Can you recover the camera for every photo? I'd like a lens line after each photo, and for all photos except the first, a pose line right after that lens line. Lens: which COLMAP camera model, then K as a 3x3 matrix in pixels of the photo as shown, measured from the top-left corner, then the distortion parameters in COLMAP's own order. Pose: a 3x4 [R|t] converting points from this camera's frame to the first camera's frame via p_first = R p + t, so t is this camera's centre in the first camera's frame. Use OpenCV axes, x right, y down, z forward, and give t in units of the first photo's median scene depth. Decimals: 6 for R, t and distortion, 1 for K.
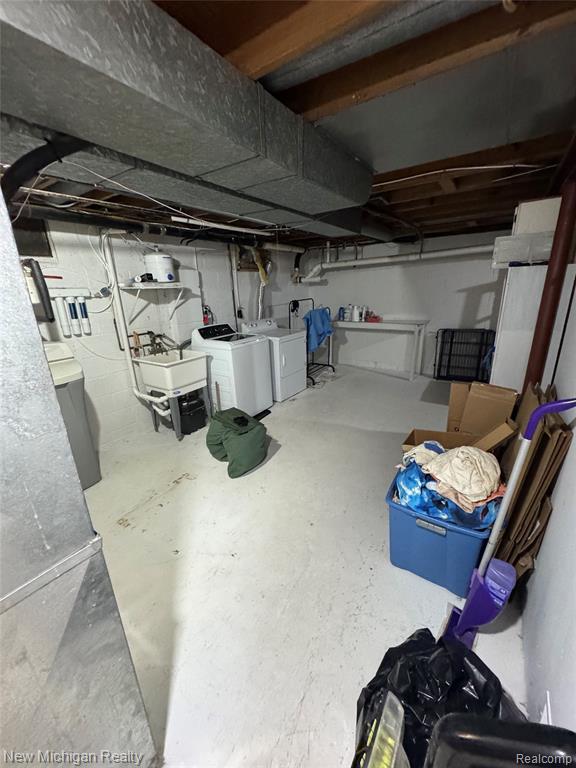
lens RADIAL K [[305.0, 0, 288.0], [0, 305.0, 382.2], [0, 0, 1]] dist [0.001250, -0.000523]
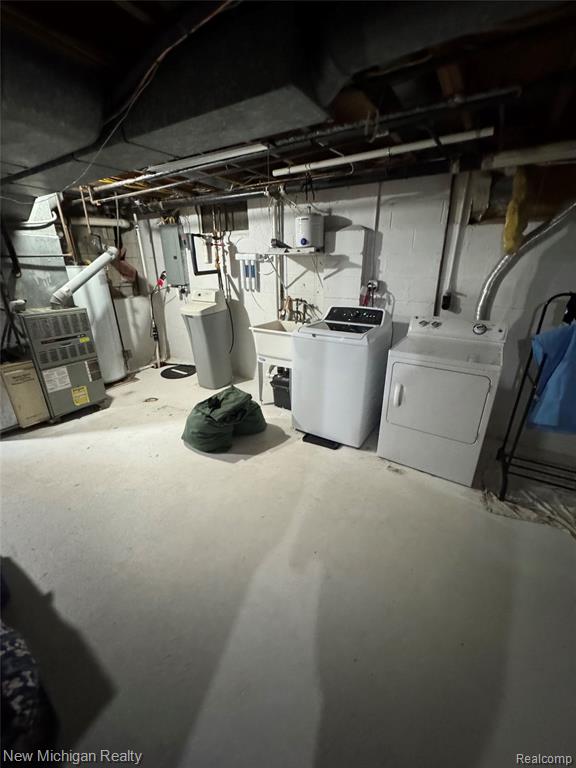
lens RADIAL K [[305.0, 0, 289.1], [0, 305.0, 384.7], [0, 0, 1]] dist [0.001250, -0.000523]
pose [[0.027479, 0.399257, -0.916427, 0.578022], [-0.304139, 0.876649, 0.372808, -0.283990], [0.952231, 0.268477, 0.145519, 0.899389]]
